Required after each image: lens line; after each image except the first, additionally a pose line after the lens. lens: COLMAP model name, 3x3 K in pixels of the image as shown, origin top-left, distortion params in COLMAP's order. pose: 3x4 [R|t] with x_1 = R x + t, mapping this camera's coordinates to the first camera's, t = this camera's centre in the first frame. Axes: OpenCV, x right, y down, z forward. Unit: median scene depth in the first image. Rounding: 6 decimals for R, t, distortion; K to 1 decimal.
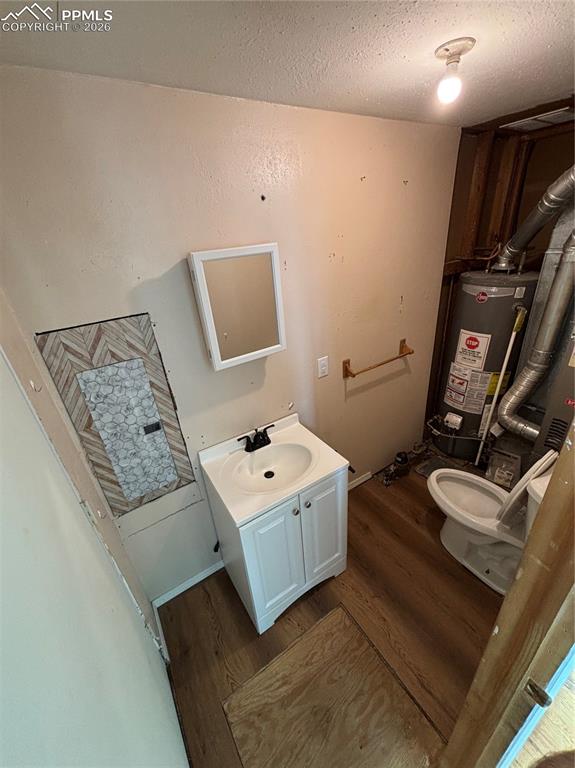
lens RADIAL K [[308.0, 0, 287.6], [0, 308.0, 384.5], [0, 0, 1]] dist [-0.000695, 0.000292]
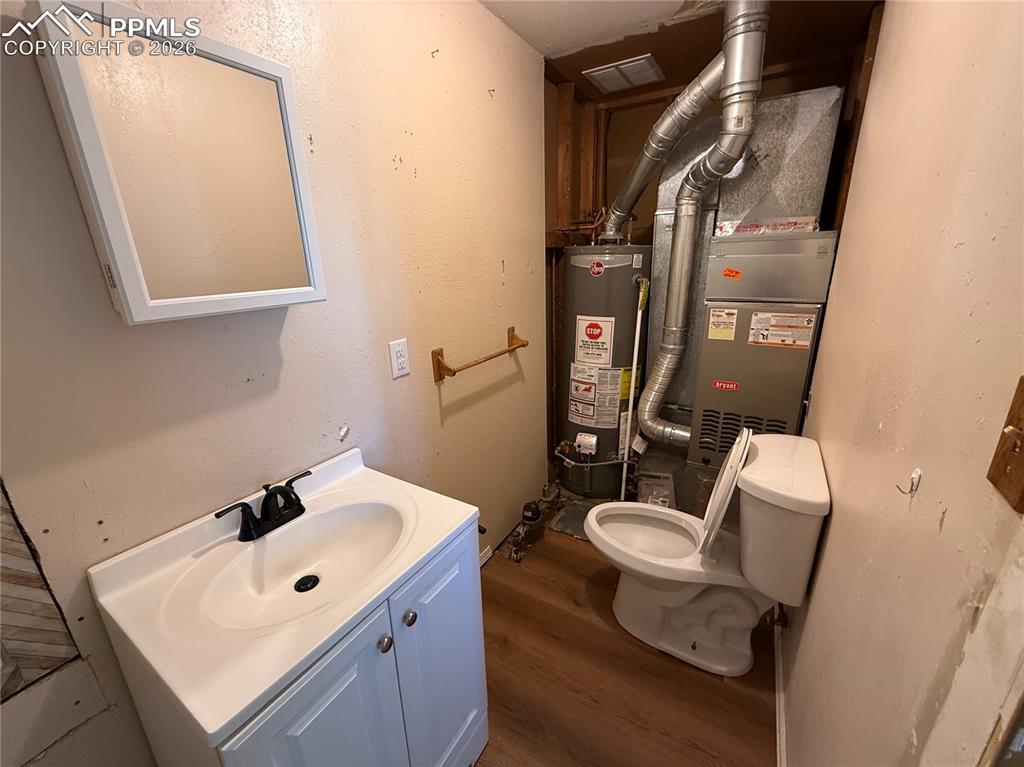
lens RADIAL K [[408.5, 0, 511.3], [0, 408.5, 381.7], [0, 0, 1]] dist [0.002073, -0.000848]
pose [[0.901528, -0.074147, 0.426320, -0.019647], [0.150093, 0.977627, -0.147367, 0.115234], [-0.405855, 0.196843, 0.892488, 0.243217]]
